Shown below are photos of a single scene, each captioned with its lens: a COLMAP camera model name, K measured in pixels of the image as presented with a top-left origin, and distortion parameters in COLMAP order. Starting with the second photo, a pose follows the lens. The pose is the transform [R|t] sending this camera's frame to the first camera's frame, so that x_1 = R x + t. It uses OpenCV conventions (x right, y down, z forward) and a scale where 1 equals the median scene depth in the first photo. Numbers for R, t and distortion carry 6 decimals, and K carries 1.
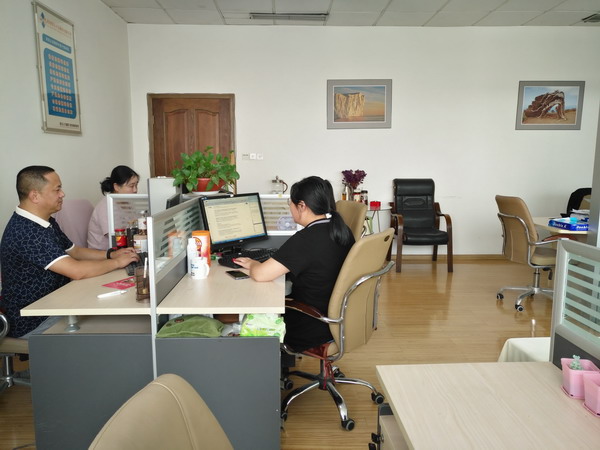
lens RADIAL K [[477.9, 0, 295.7], [0, 477.9, 226.9], [0, 0, 1]] dist [0.027636, 0.002965]
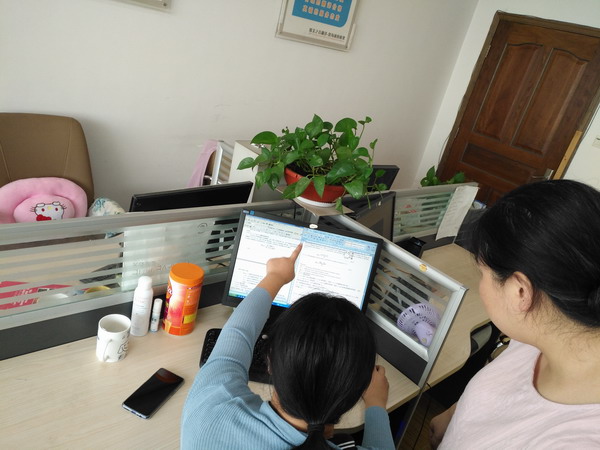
lens RADIAL K [[477.9, 0, 295.7], [0, 477.9, 226.9], [0, 0, 1]] dist [0.027636, 0.002965]
pose [[0.637627, 0.440200, -0.632183, 0.084822], [-0.335894, 0.897401, 0.286089, -0.098319], [0.693258, 0.029928, 0.720068, 0.299735]]
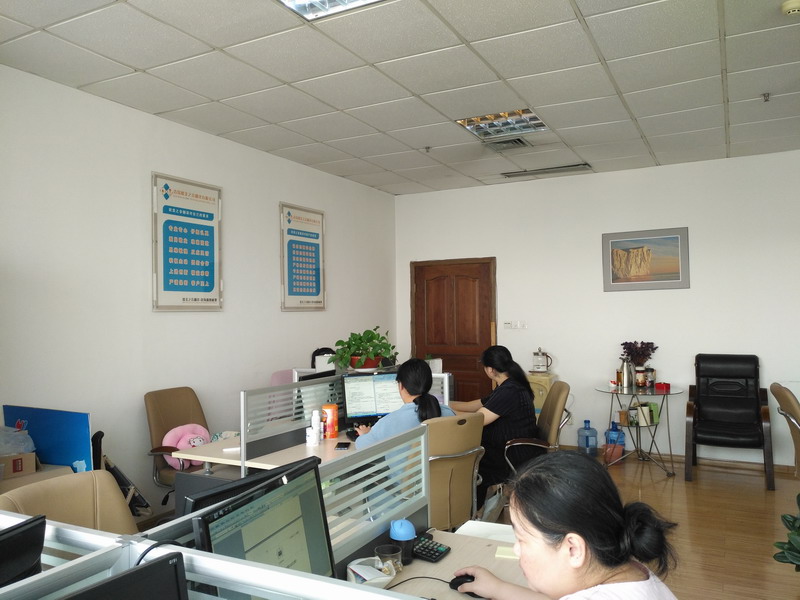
lens RADIAL K [[637.2, 0, 394.3], [0, 637.2, 302.6], [0, 0, 1]] dist [0.027636, 0.002965]
pose [[0.870012, -0.020238, -0.492615, 0.295837], [-0.056997, 0.988330, -0.141266, -0.011102], [0.489724, 0.150981, 0.858705, -0.113901]]
